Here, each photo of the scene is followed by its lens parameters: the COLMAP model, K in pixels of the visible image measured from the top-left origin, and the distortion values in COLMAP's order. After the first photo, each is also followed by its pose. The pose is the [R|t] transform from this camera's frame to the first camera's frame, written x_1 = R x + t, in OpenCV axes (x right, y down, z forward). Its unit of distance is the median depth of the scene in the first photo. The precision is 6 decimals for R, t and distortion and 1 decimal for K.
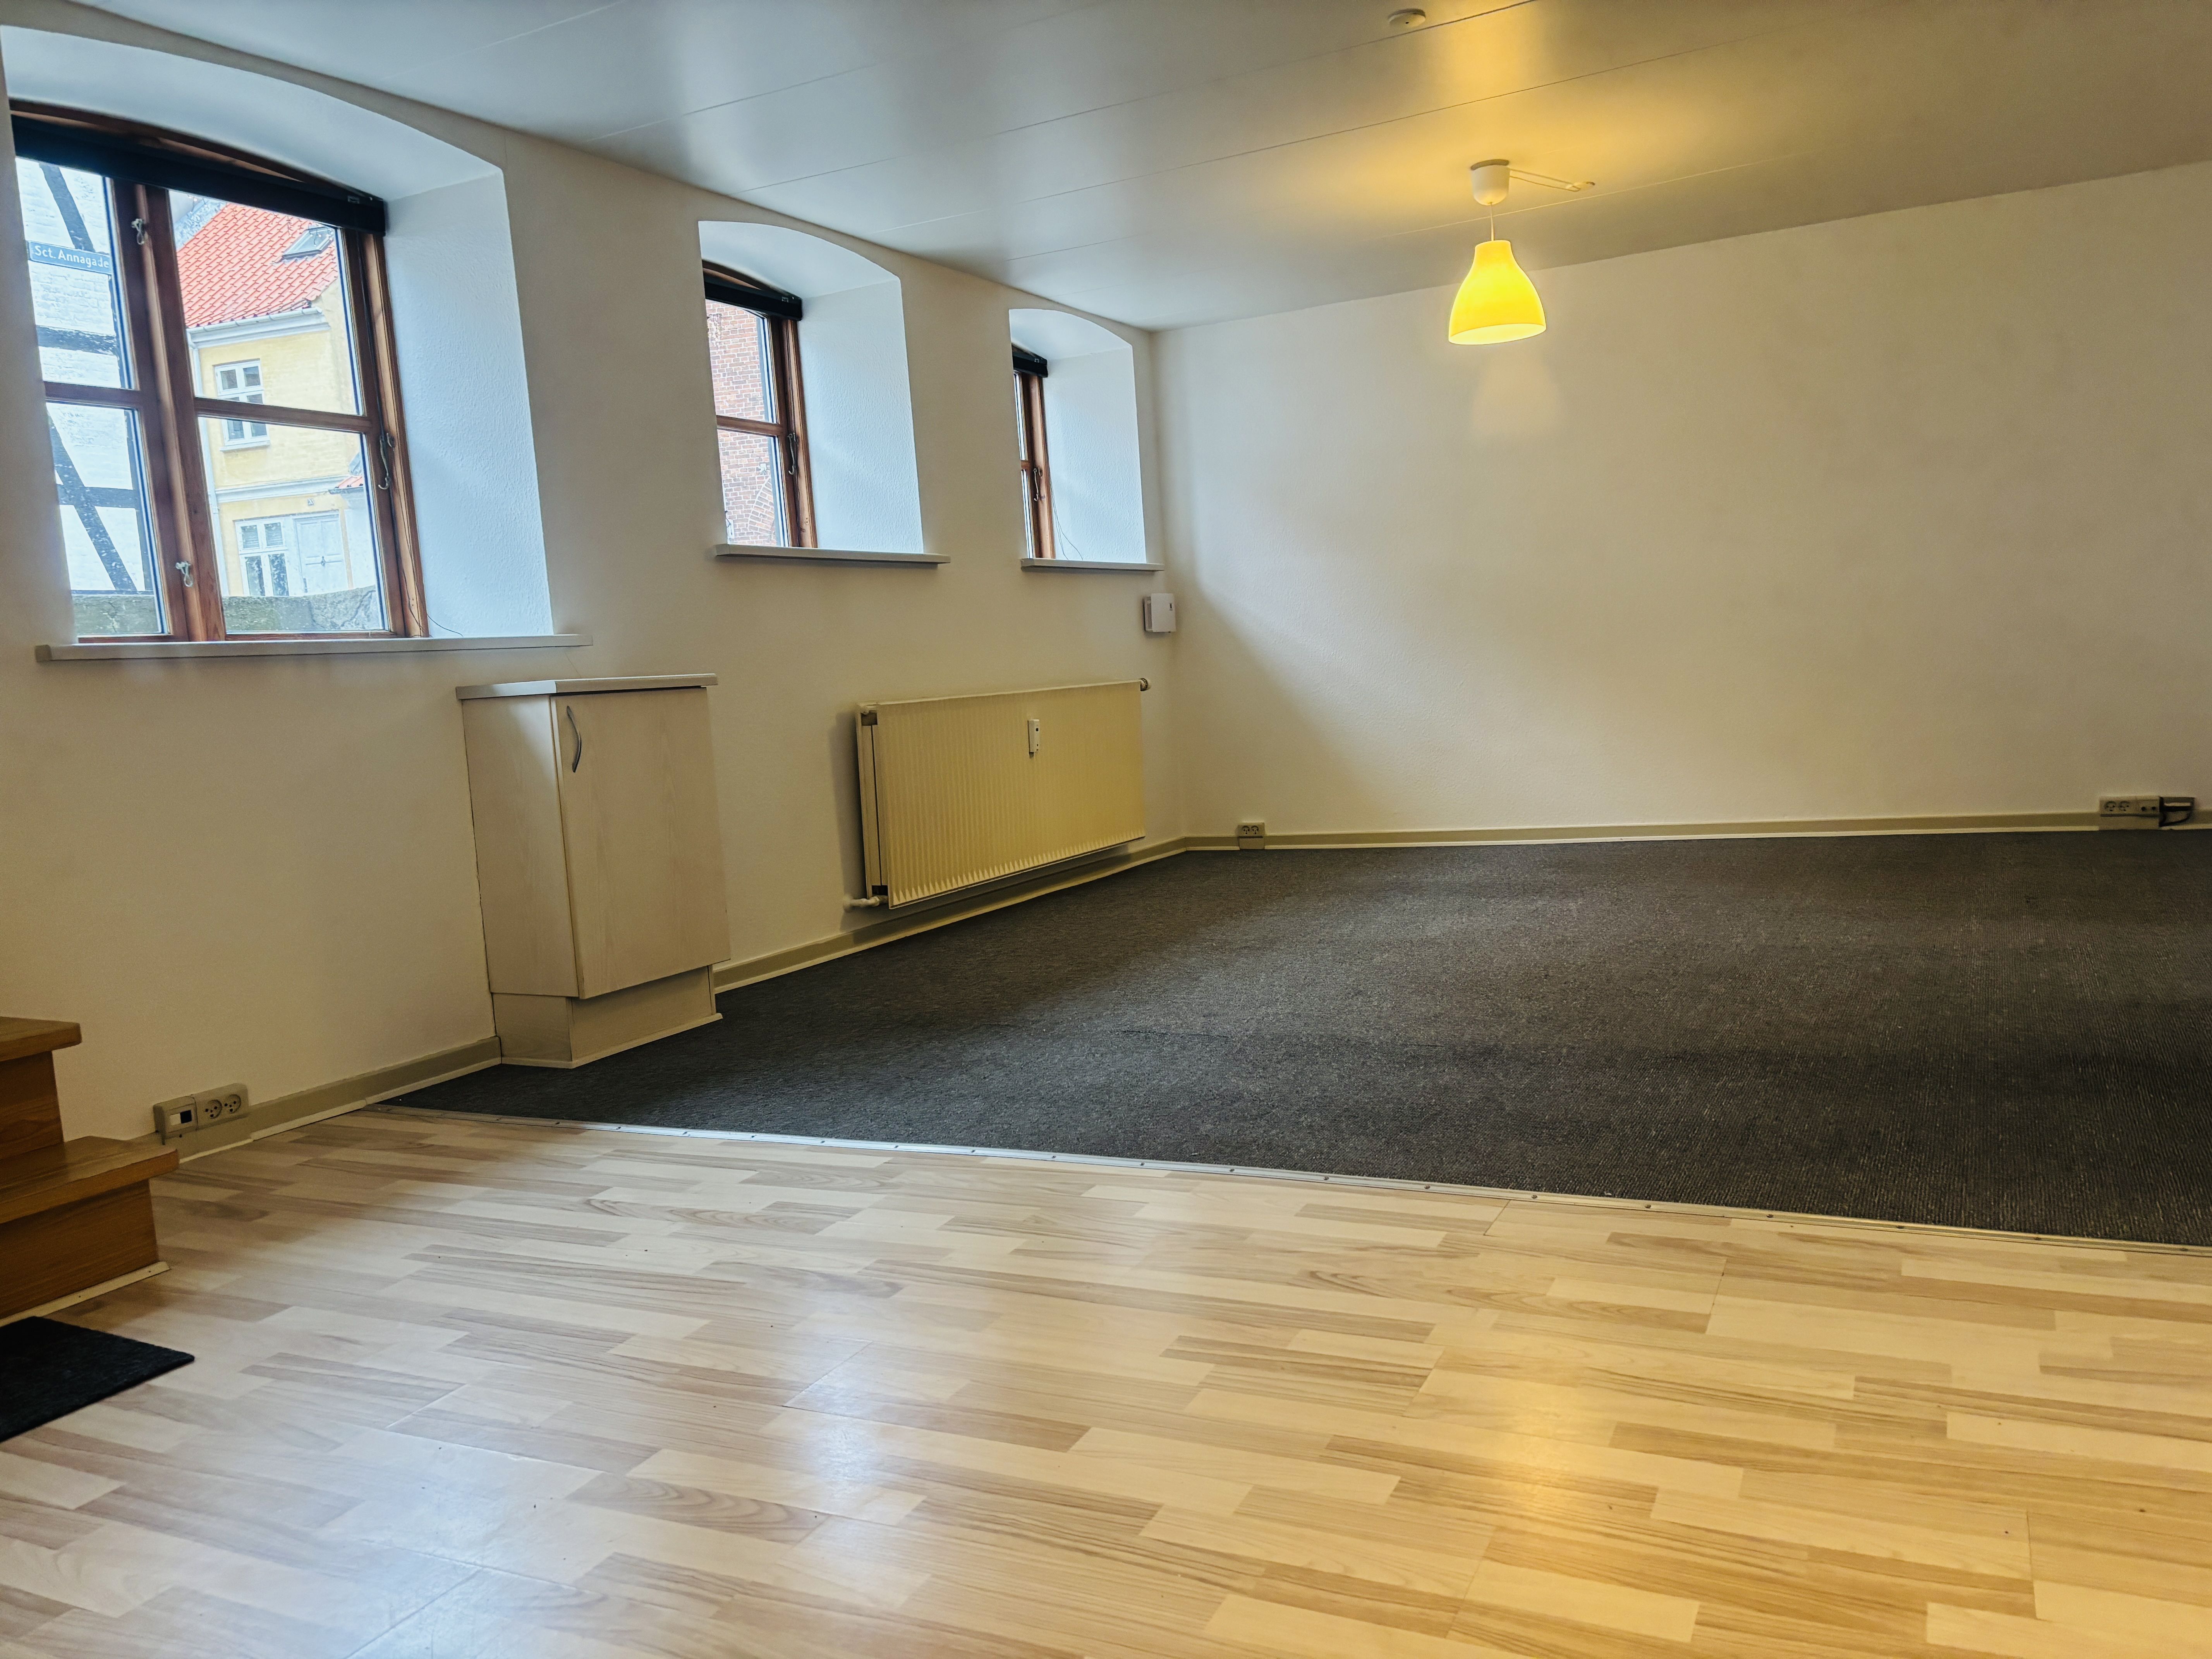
lens RADIAL K [[1676.8, 0, 1104.8], [0, 1676.8, 835.7], [0, 0, 1]] dist [0.046155, -0.003746]
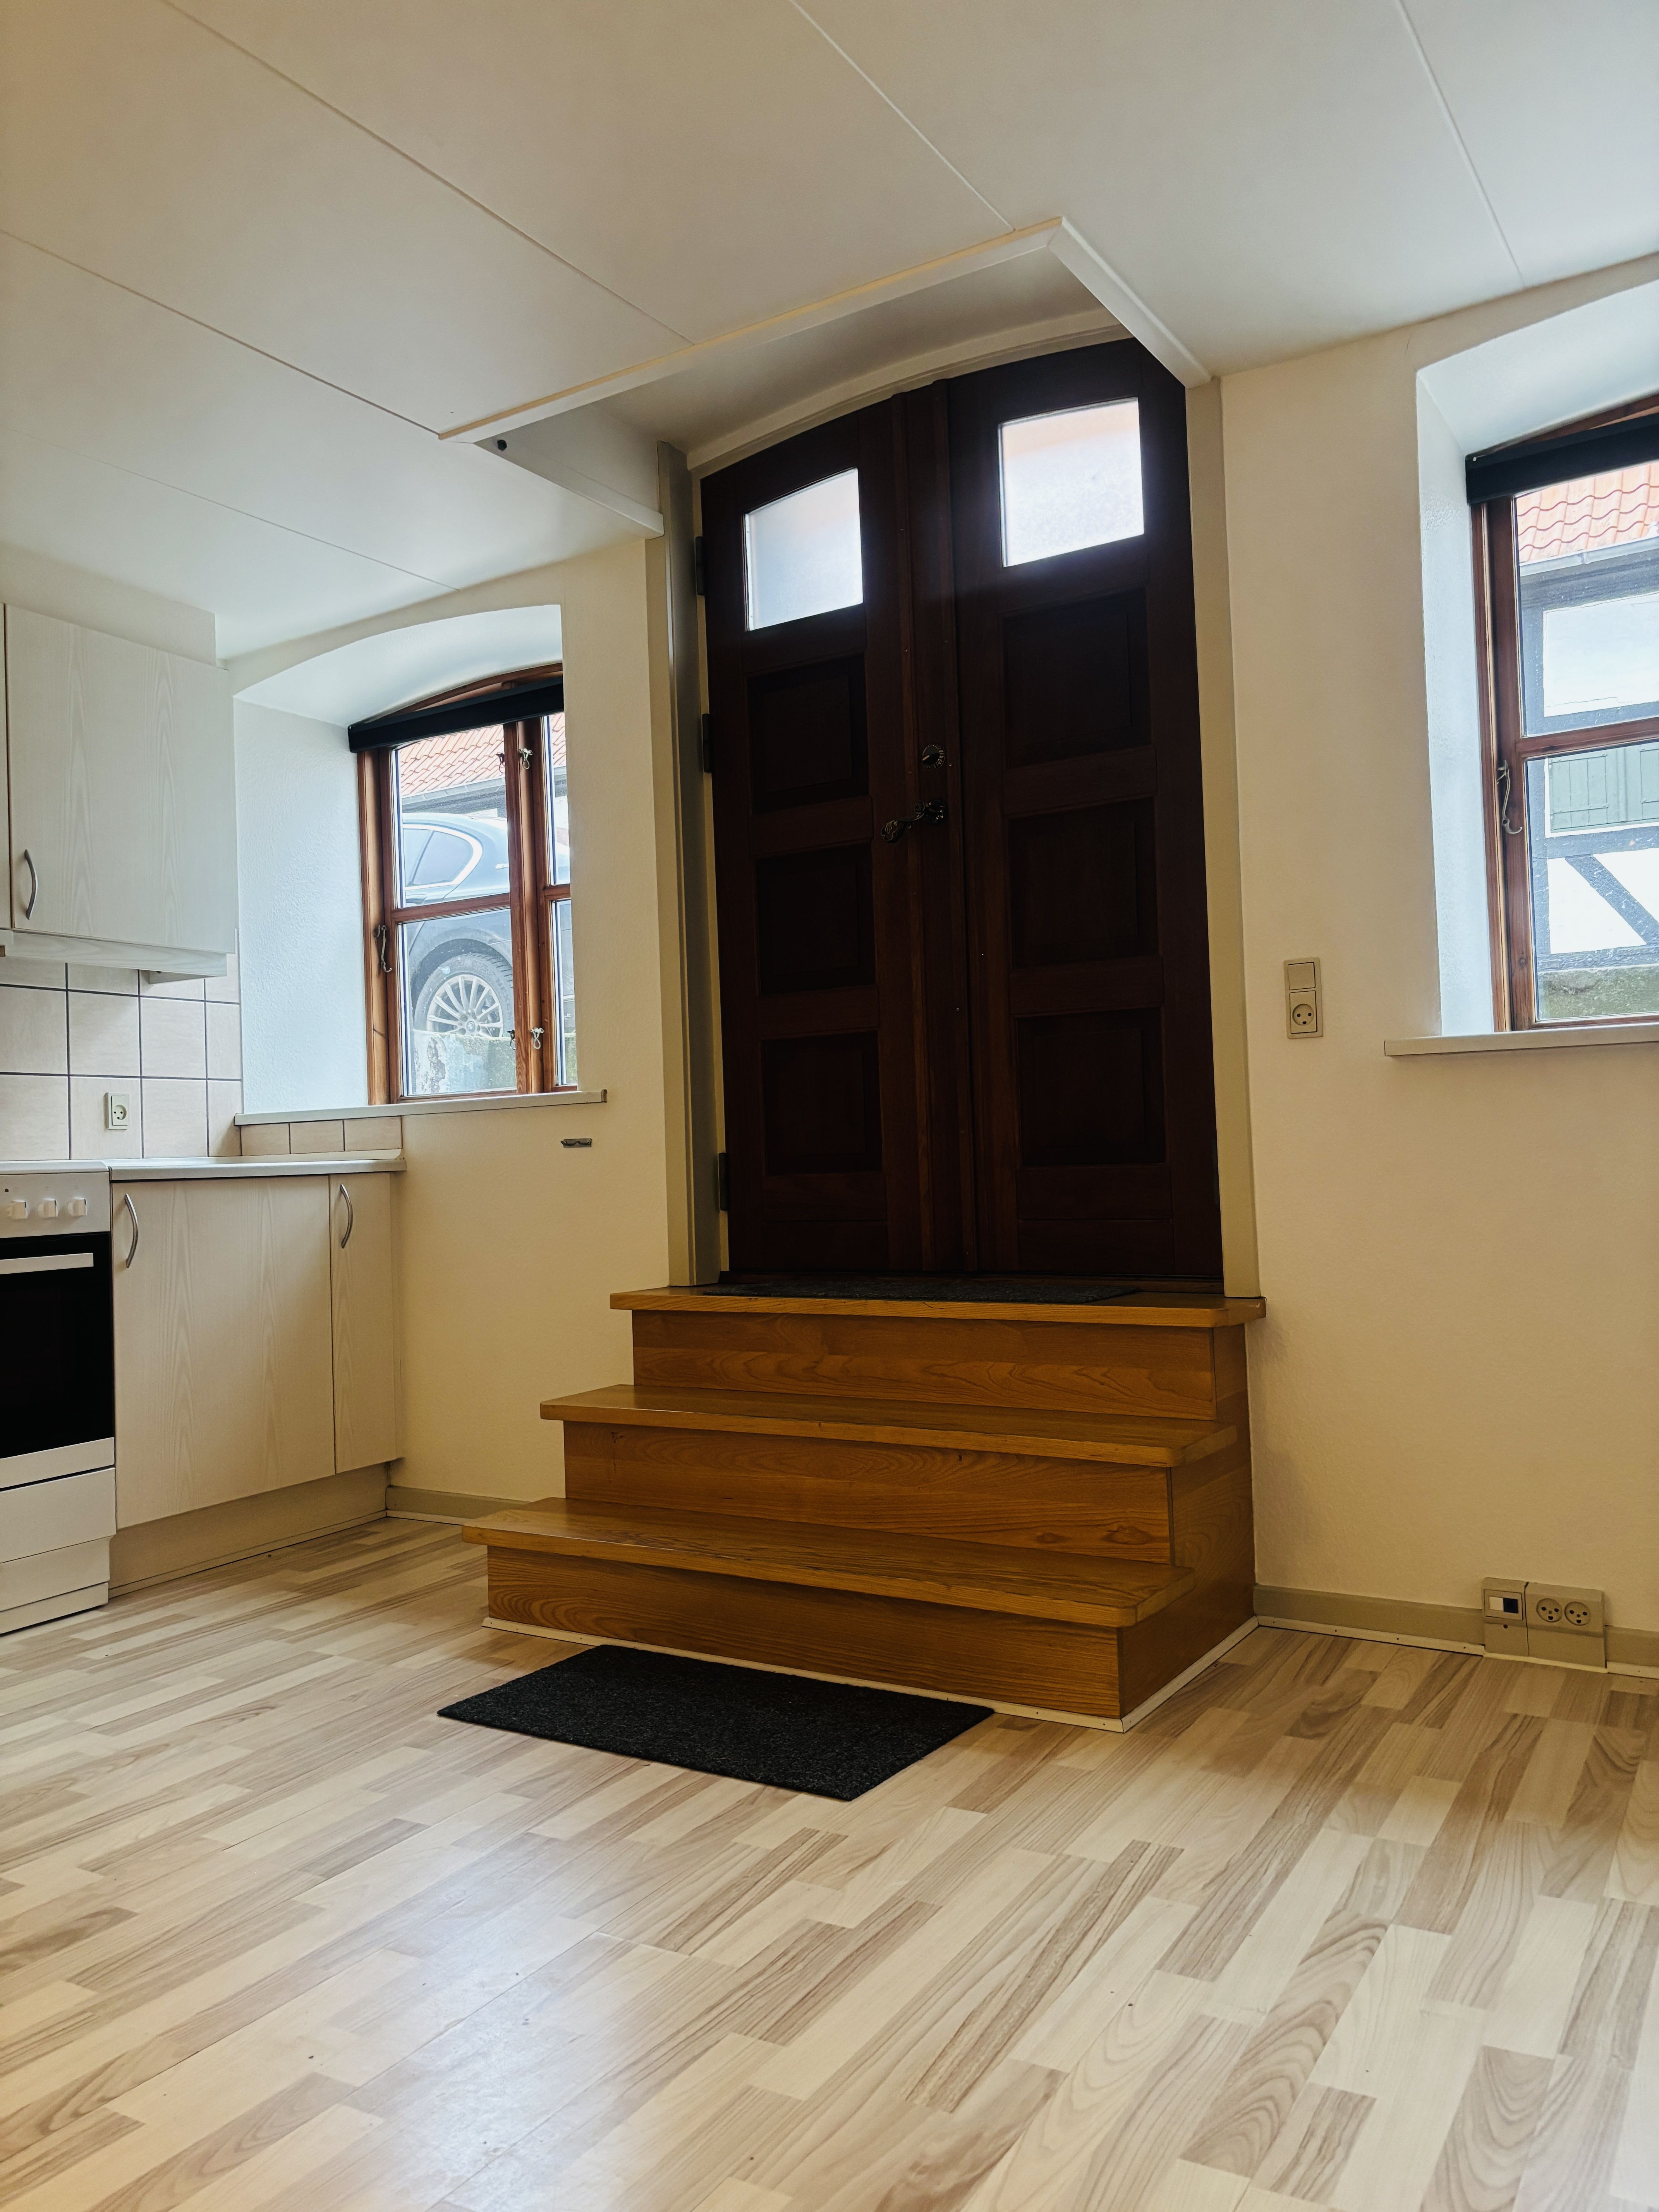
lens RADIAL K [[1676.8, 0, 826.1], [0, 1676.8, 1099.9], [0, 0, 1]] dist [0.046155, -0.003746]
pose [[-0.102099, 0.038541, -0.994027, 0.358349], [-0.044825, 0.998056, 0.043301, -0.119049], [0.993764, 0.048978, -0.100173, 0.876968]]
